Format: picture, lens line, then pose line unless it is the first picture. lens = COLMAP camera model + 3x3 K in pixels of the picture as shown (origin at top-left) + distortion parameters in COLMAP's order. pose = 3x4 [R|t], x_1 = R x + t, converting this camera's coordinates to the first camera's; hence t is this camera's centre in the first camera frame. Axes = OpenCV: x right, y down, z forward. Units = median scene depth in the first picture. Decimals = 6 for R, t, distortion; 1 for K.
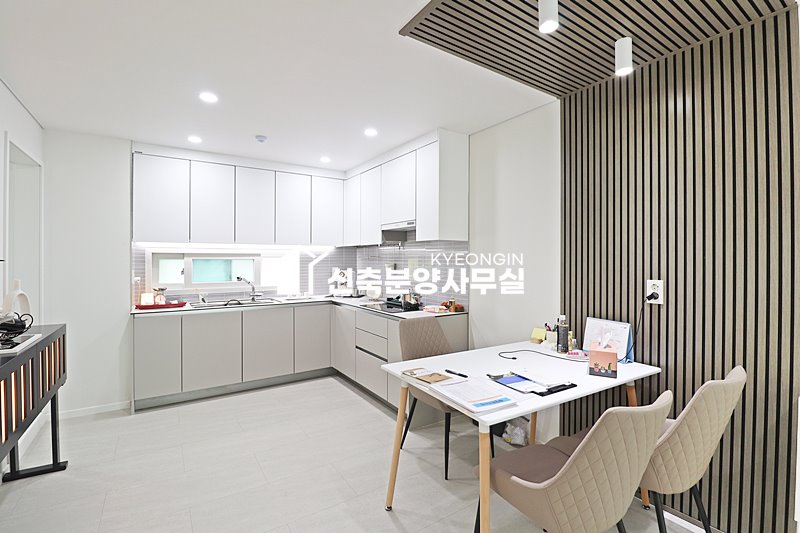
lens RADIAL K [[370.6, 0, 400.6], [0, 370.6, 258.8], [0, 0, 1]] dist [-0.001908, -0.011566]
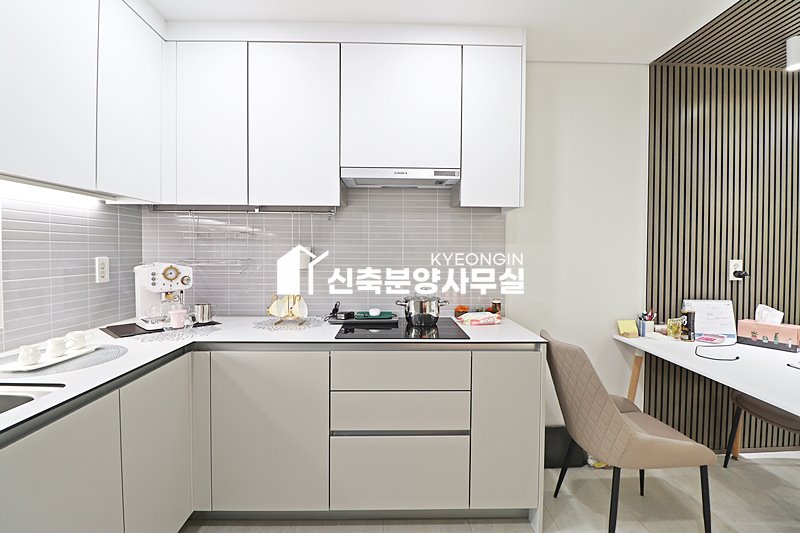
lens RADIAL K [[370.6, 0, 400.6], [0, 370.6, 258.8], [0, 0, 1]] dist [-0.001908, -0.011566]
pose [[0.527802, -0.017304, 0.849191, -0.495132], [-0.007014, 0.999670, 0.024729, 0.020430], [-0.849339, -0.019008, 0.527506, 0.776040]]
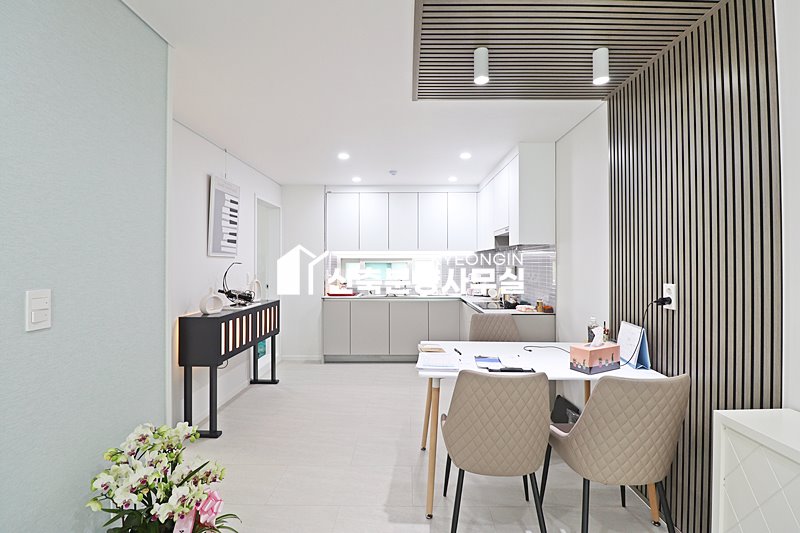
lens RADIAL K [[370.6, 0, 400.6], [0, 370.6, 258.8], [0, 0, 1]] dist [-0.001908, -0.011566]
pose [[0.828061, -0.008757, -0.560569, 0.393349], [0.003820, 0.999943, -0.009977, 0.000756], [0.560625, 0.006120, 0.828047, -0.095641]]
